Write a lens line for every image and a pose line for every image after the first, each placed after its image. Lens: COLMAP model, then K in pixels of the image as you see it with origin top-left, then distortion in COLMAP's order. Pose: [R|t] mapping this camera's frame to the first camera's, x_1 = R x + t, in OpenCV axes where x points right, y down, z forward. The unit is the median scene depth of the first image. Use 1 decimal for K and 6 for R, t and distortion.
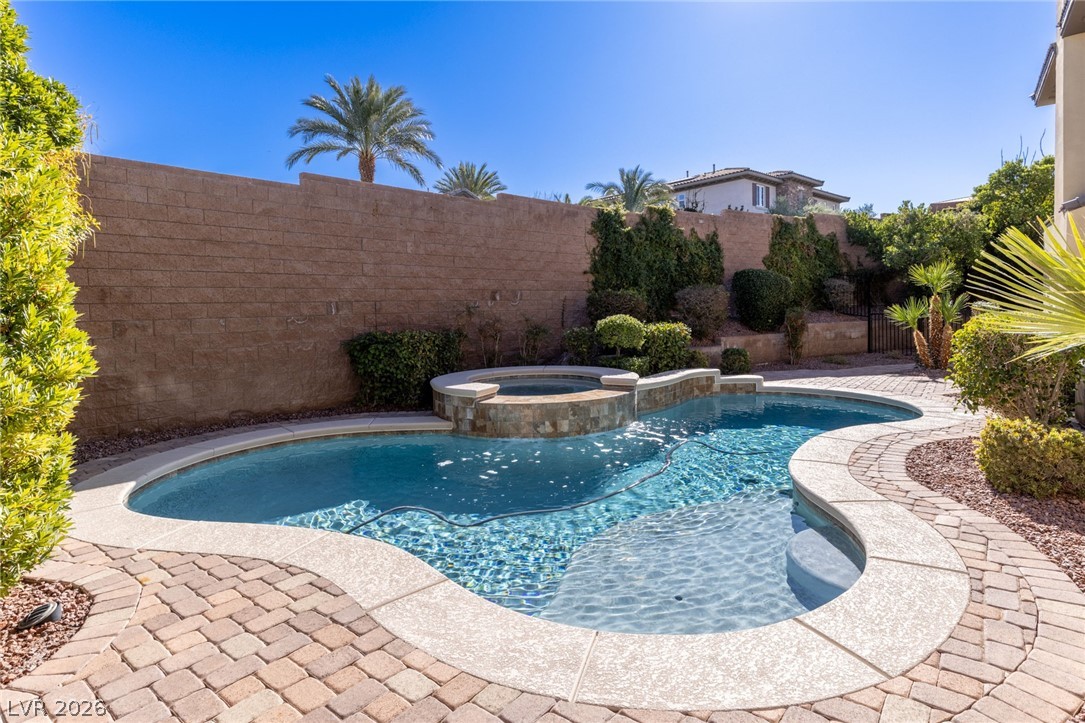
lens RADIAL K [[559.8, 0, 542.5], [0, 559.8, 361.5], [0, 0, 1]] dist [0.000395, 0.000109]
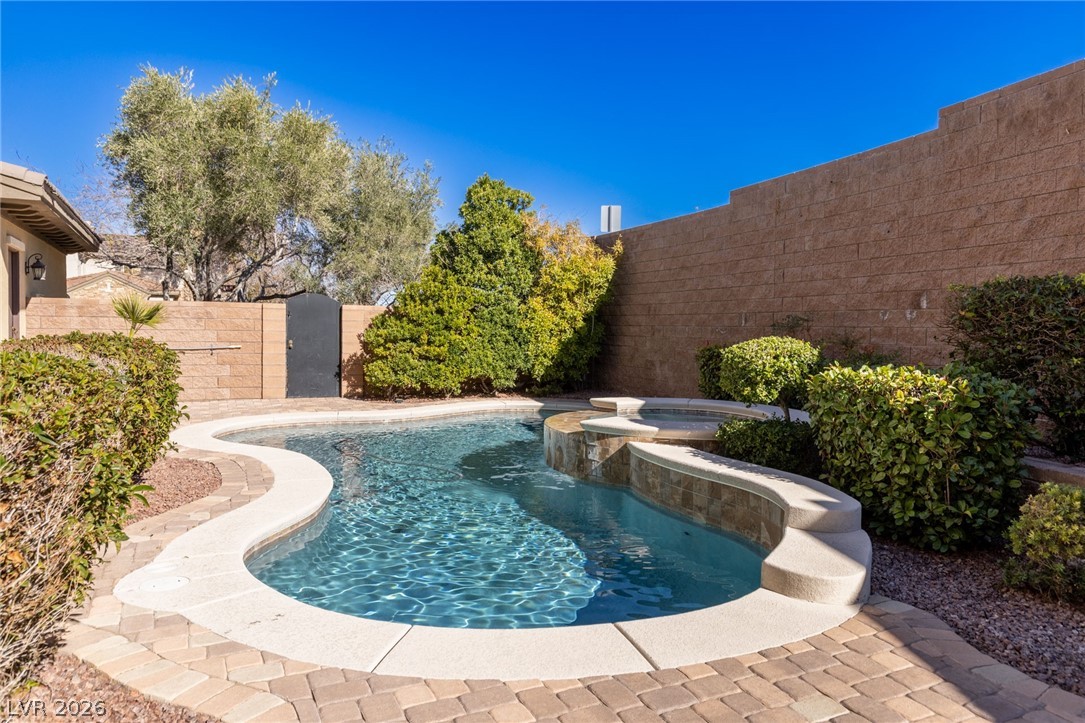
lens RADIAL K [[735.9, 0, 542.5], [0, 735.9, 361.5], [0, 0, 1]] dist [0.002048, 0.003435]
pose [[-0.453937, 0.042087, -0.890039, 0.811806], [-0.110016, 0.988593, 0.102857, -0.101768], [0.884216, 0.144609, -0.444129, 1.107310]]
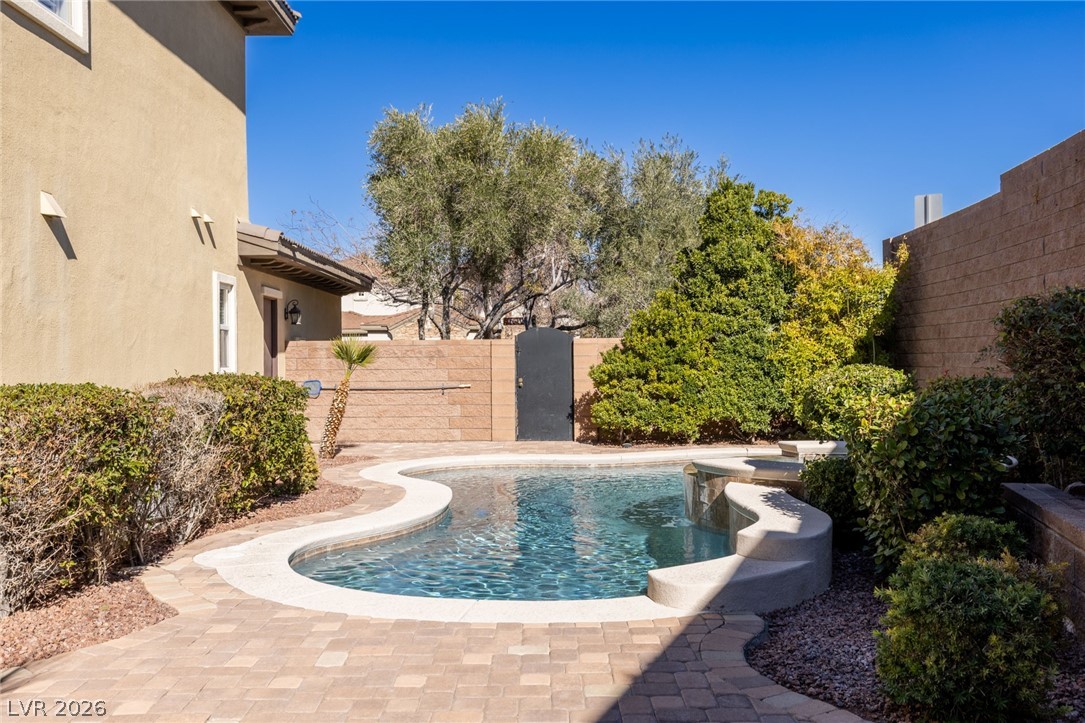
lens RADIAL K [[1017.7, 0, 542.5], [0, 1017.7, 361.5], [0, 0, 1]] dist [0.047575, -0.000535]
pose [[-0.804512, 0.014623, -0.593756, 0.814197], [-0.052259, 0.994077, 0.095290, -0.145949], [0.591633, 0.107691, -0.798982, 1.496178]]
